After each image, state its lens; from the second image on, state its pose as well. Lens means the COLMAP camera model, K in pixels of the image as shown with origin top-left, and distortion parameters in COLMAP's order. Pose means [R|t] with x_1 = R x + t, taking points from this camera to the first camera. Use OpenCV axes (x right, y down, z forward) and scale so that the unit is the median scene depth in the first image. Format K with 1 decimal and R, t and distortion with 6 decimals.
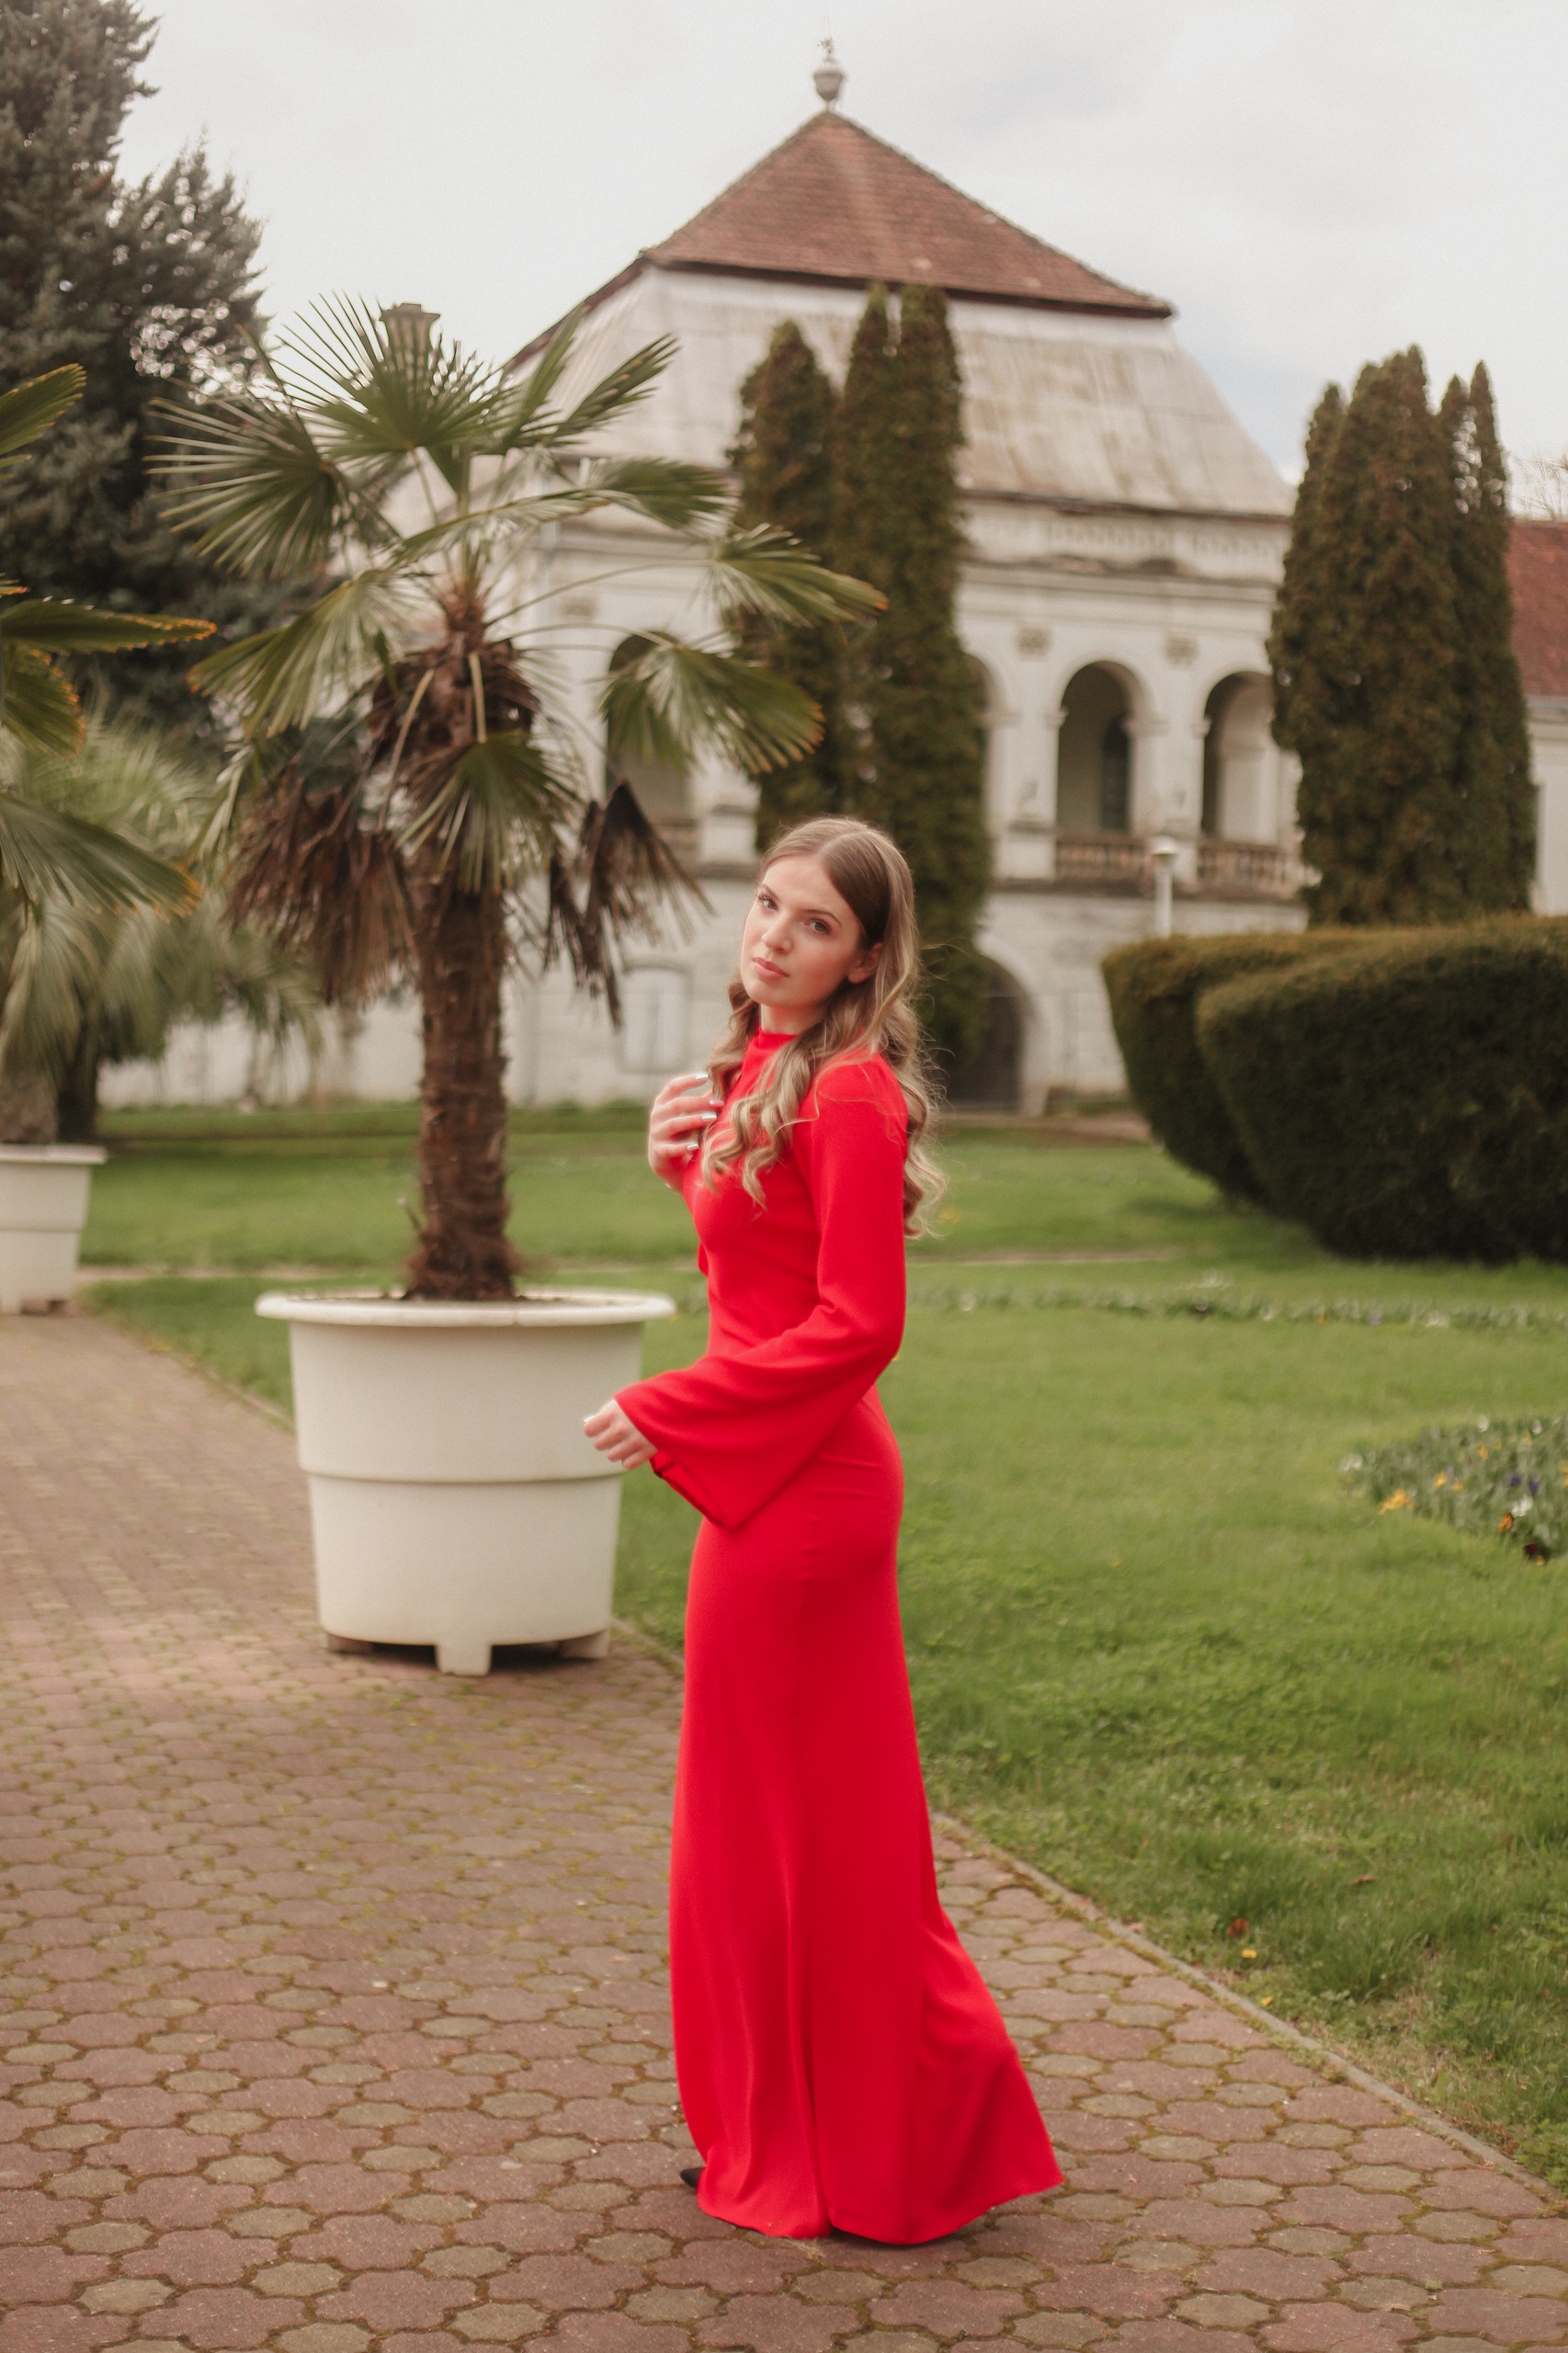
lens RADIAL K [[3307.2, 0, 800.5], [0, 3307.2, 1207.5], [0, 0, 1]] dist [-0.043765, -0.114153]
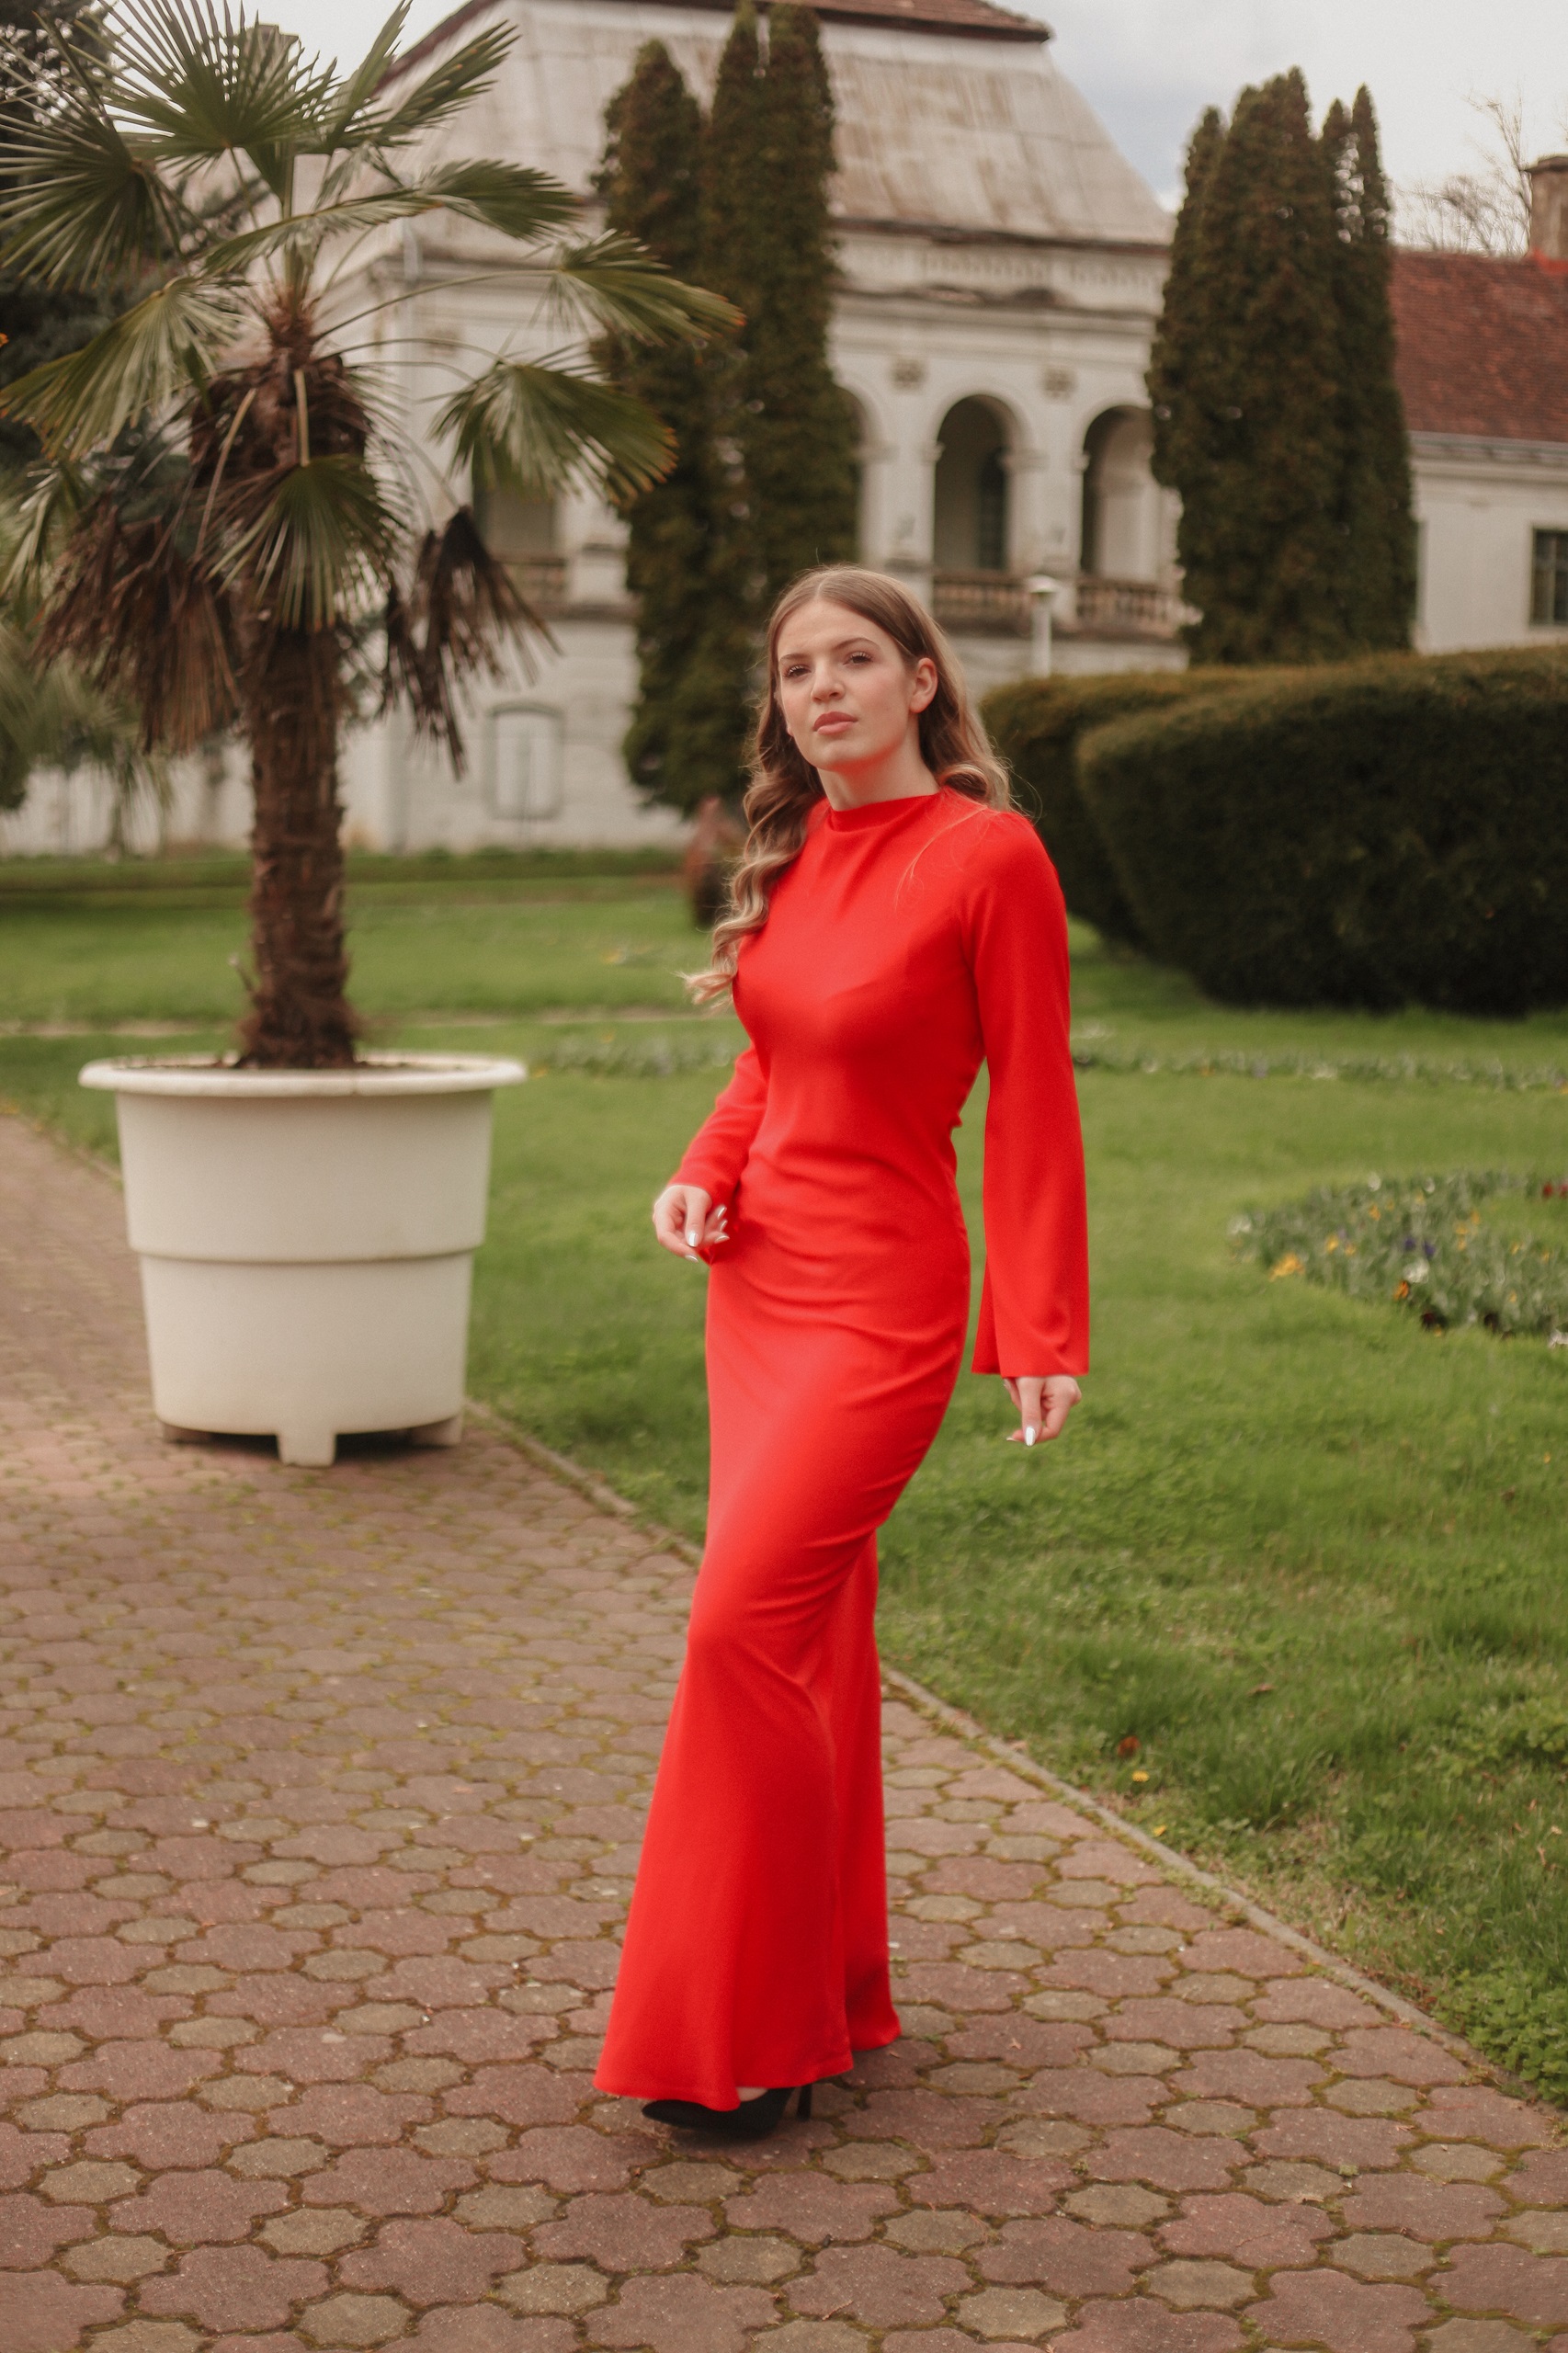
lens RADIAL K [[3302.4, 0, 784.0], [0, 3302.4, 1176.5], [0, 0, 1]] dist [-0.058907, -0.143271]
pose [[0.999475, -0.009077, 0.031115, 0.006316], [0.006945, 0.997664, 0.067955, -0.004371], [-0.031659, -0.067703, 0.997203, 0.066386]]
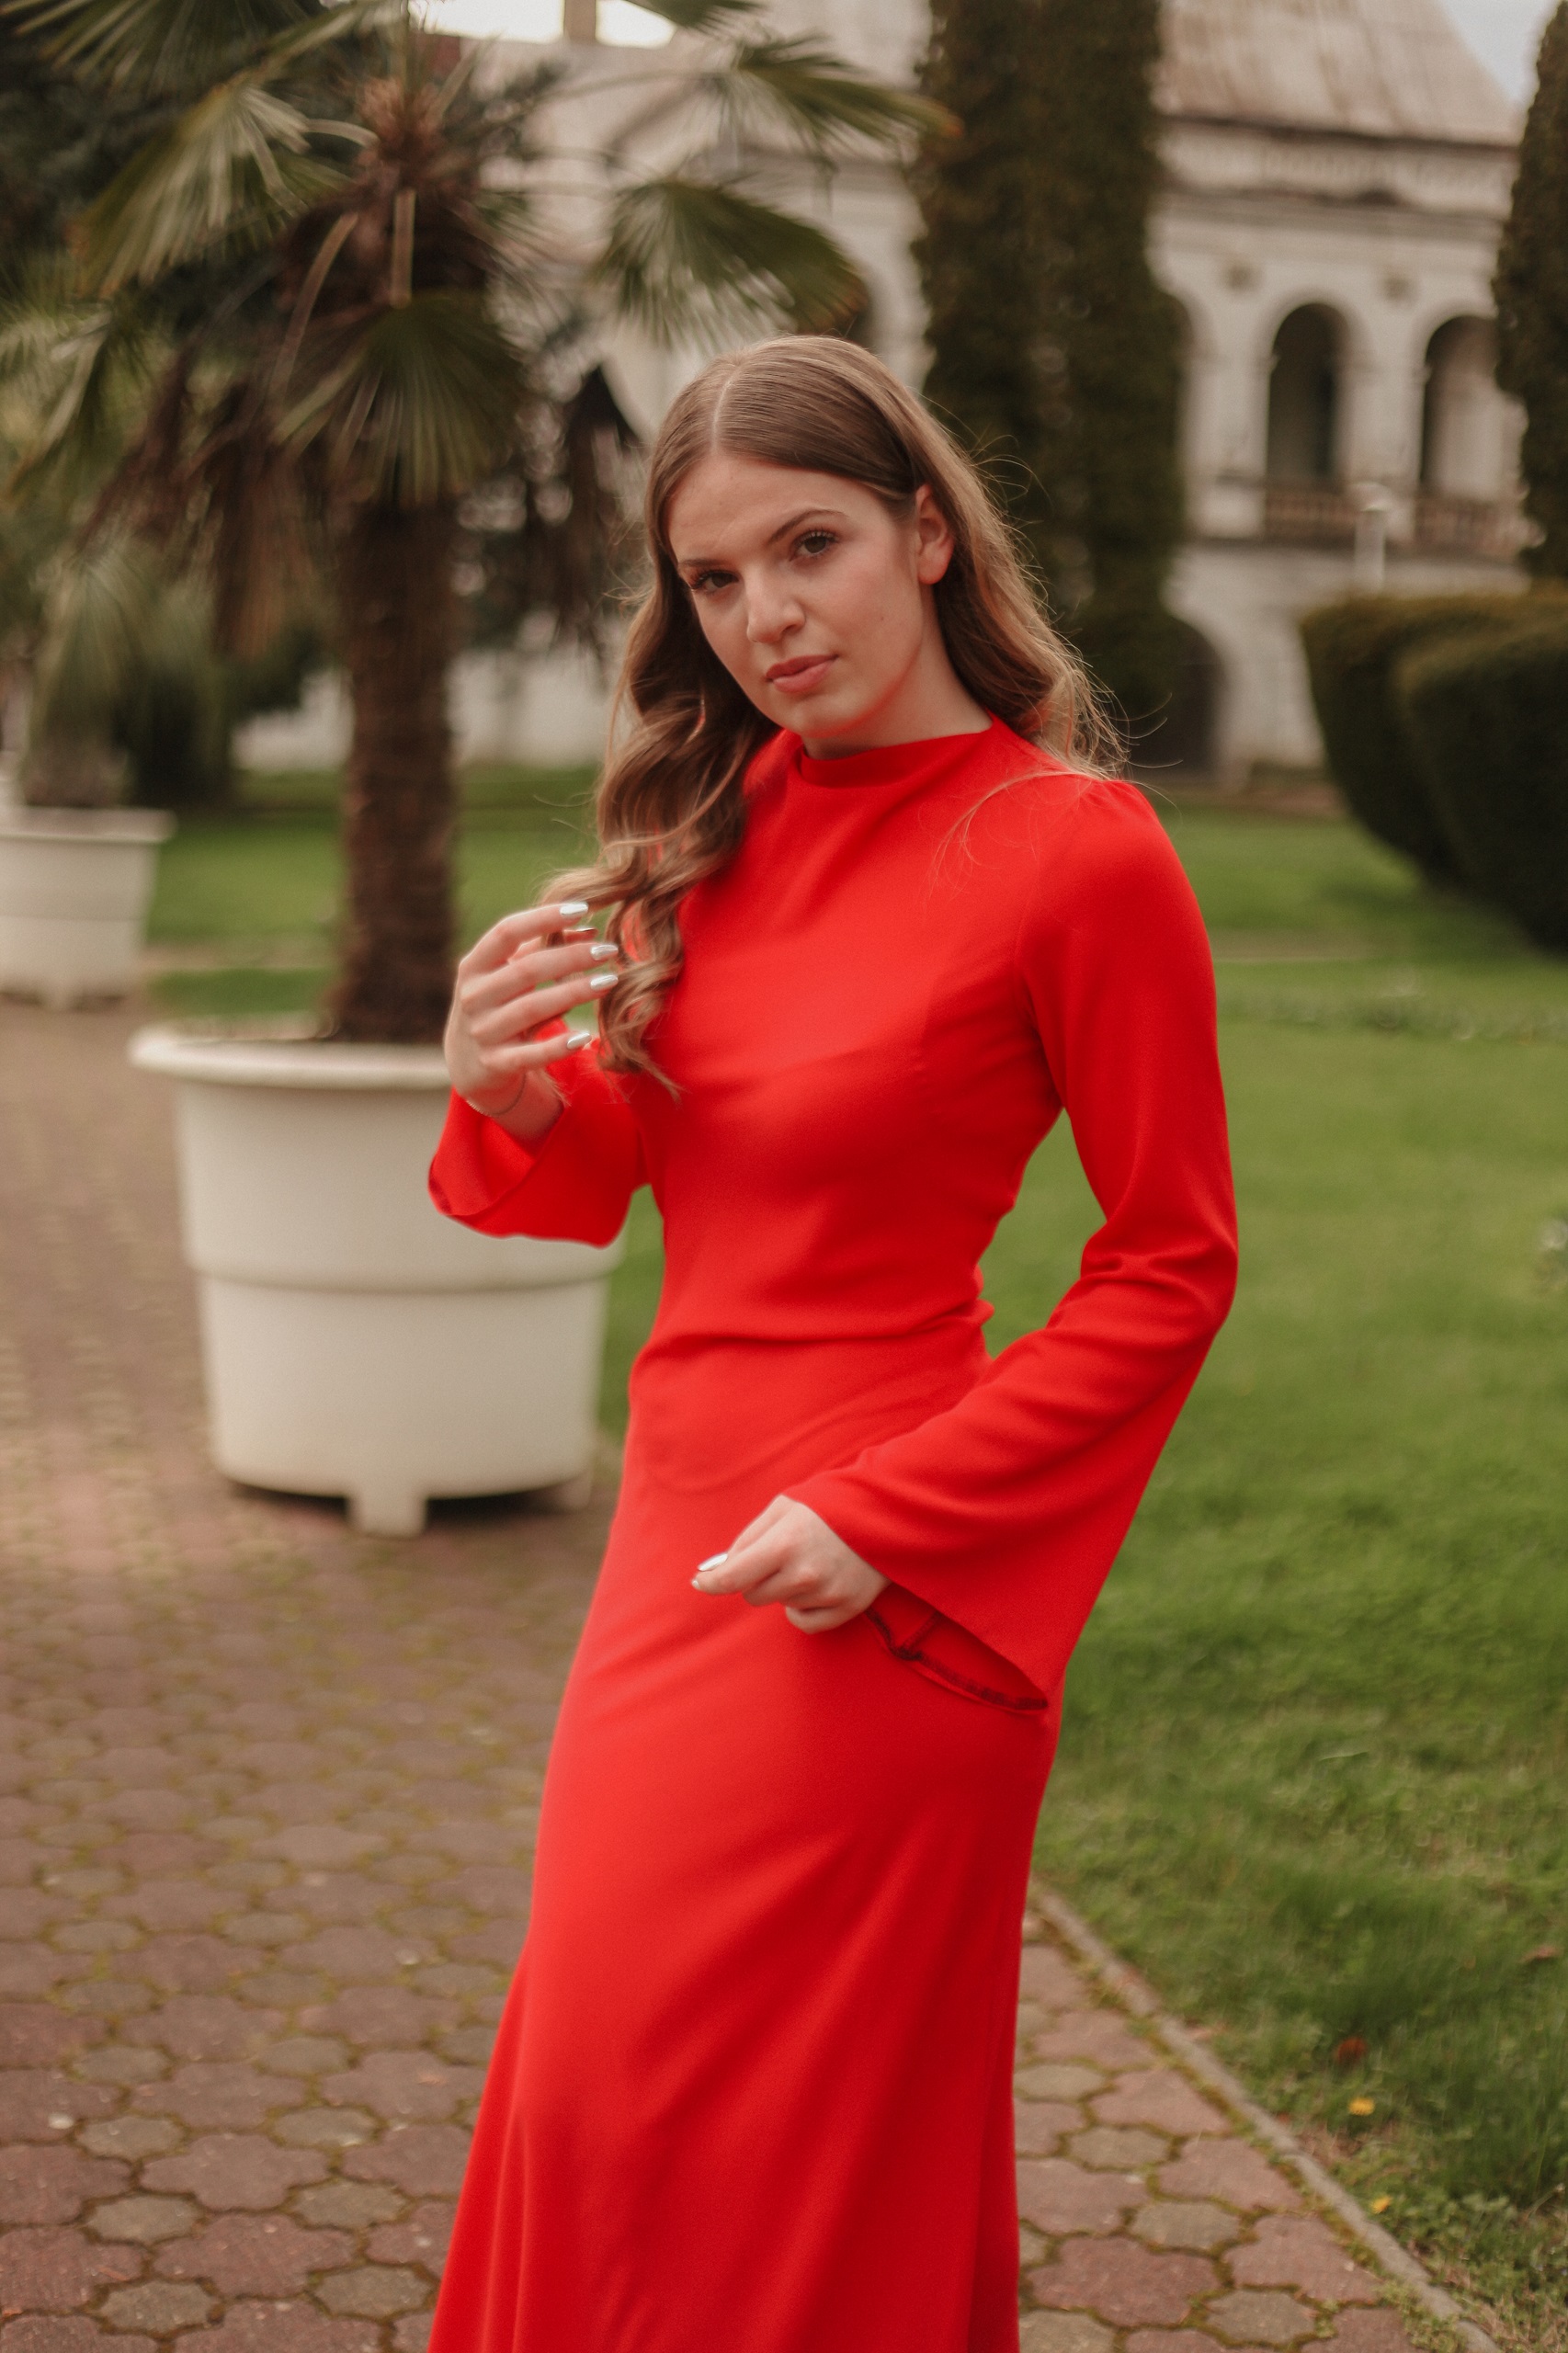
lens RADIAL K [[3329.6, 0, 892.9], [0, 3329.6, 1145.4], [0, 0, 1]] dist [-0.093081, -0.068589]
pose [[0.999296, 0.014101, -0.034768, 0.045925], [-0.011211, 0.996572, 0.081964, -0.014912], [0.035804, -0.081517, 0.996029, 0.259335]]
